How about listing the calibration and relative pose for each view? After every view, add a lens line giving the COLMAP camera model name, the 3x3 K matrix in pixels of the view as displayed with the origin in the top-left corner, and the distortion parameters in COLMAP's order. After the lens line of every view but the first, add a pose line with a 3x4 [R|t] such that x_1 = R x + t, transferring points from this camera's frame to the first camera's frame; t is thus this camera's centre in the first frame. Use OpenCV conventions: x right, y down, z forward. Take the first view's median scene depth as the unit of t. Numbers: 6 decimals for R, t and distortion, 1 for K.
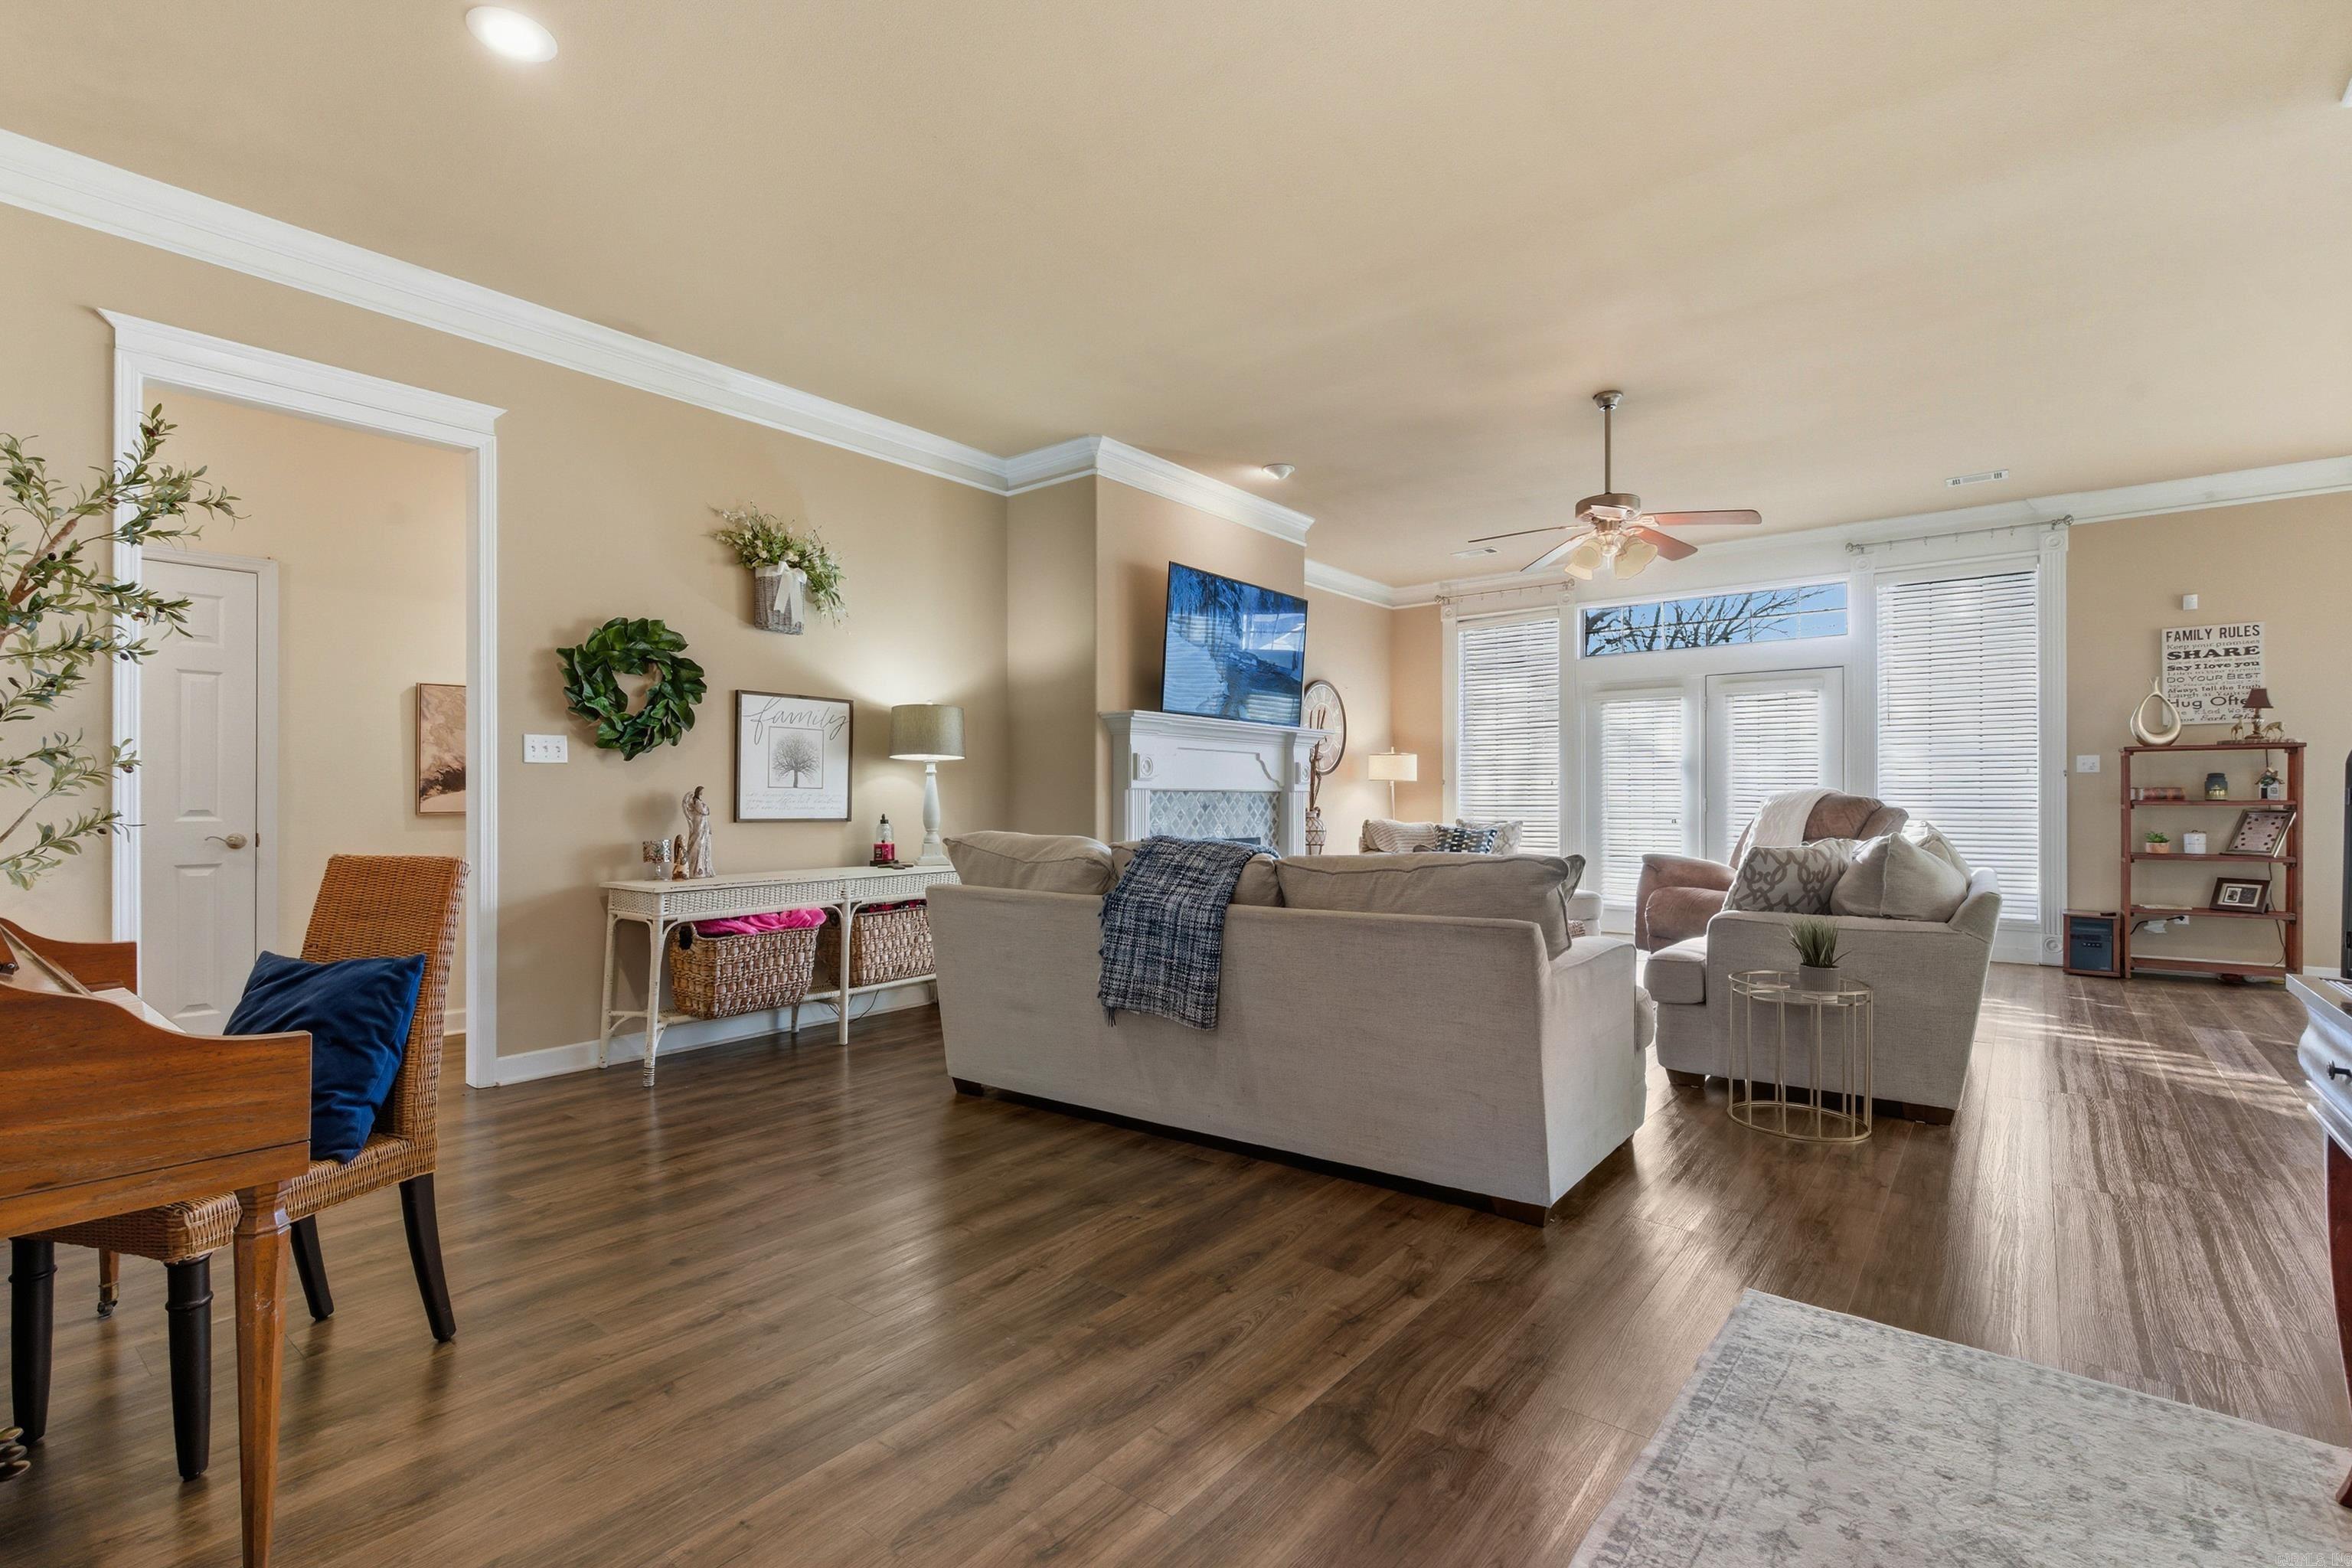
lens RADIAL K [[1084.4, 0, 1176.4], [0, 1084.4, 792.5], [0, 0, 1]] dist [0.000645, 0.000019]
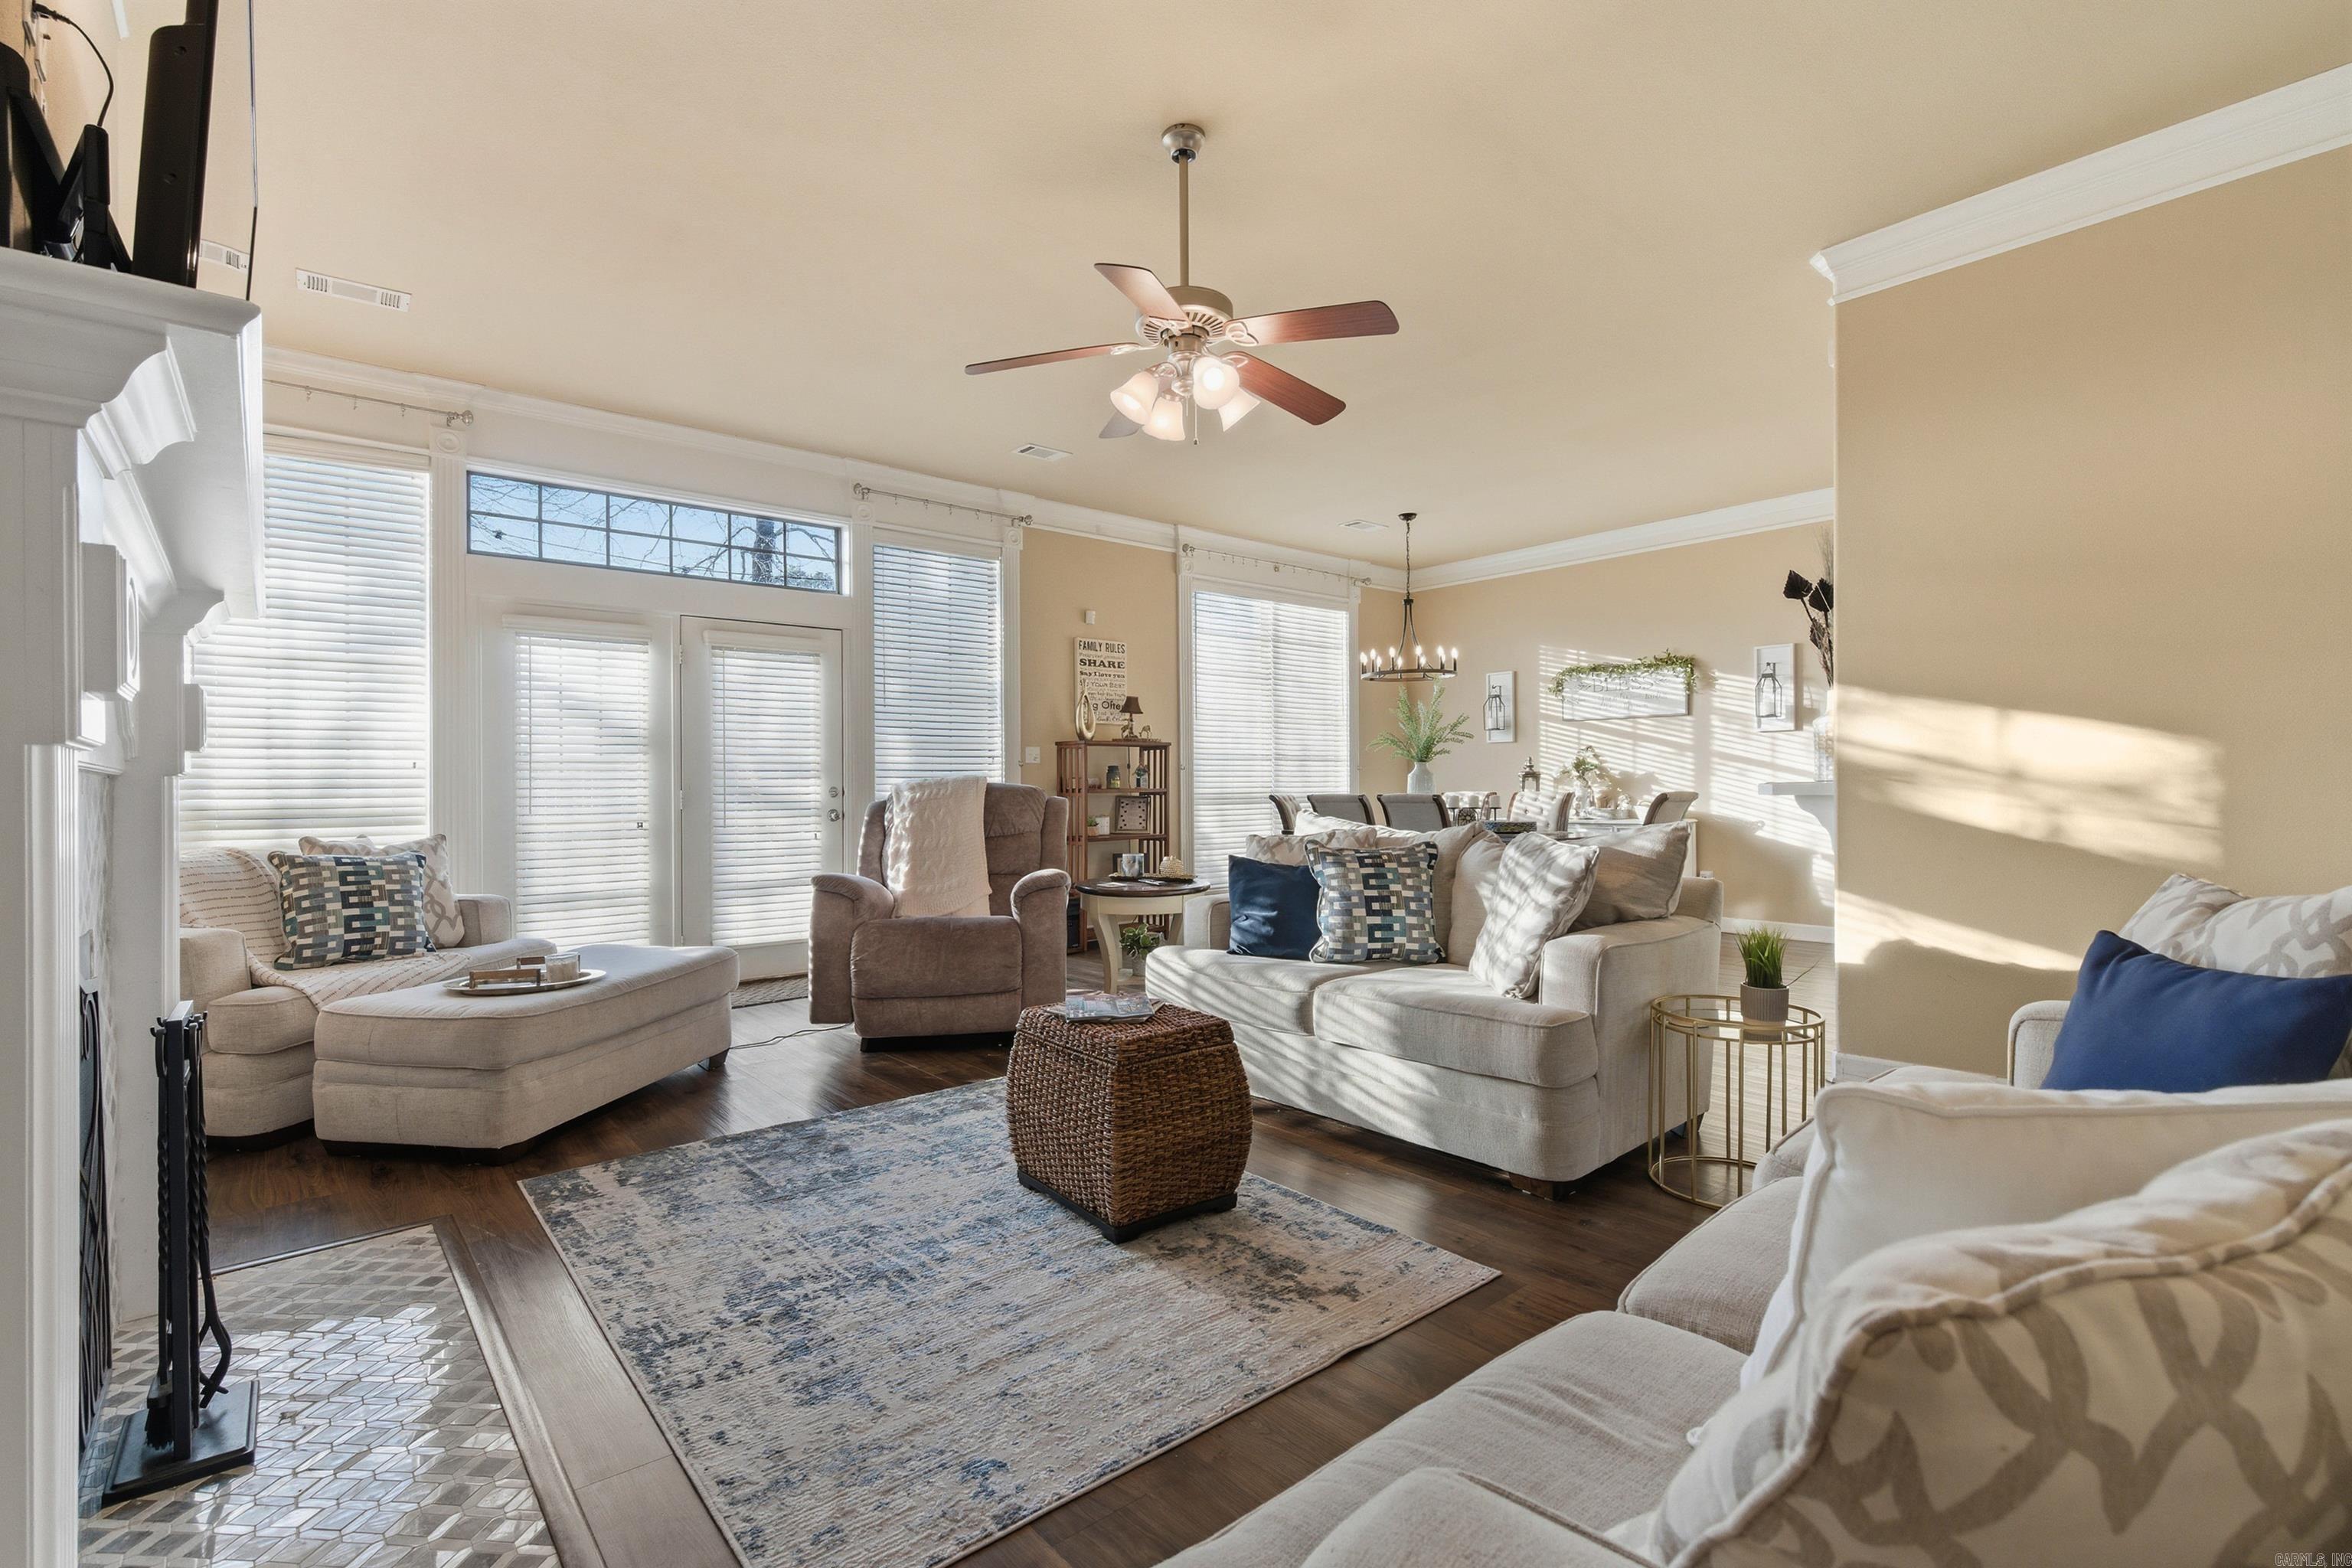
lens RADIAL K [[1084.4, 0, 1178.3], [0, 1084.4, 790.9], [0, 0, 1]] dist [0.000645, 0.000019]
pose [[0.194988, -0.005471, 0.980790, -0.180963], [-0.005972, 0.999959, 0.006765, 0.000764], [-0.980787, -0.007176, 0.194947, 0.683465]]
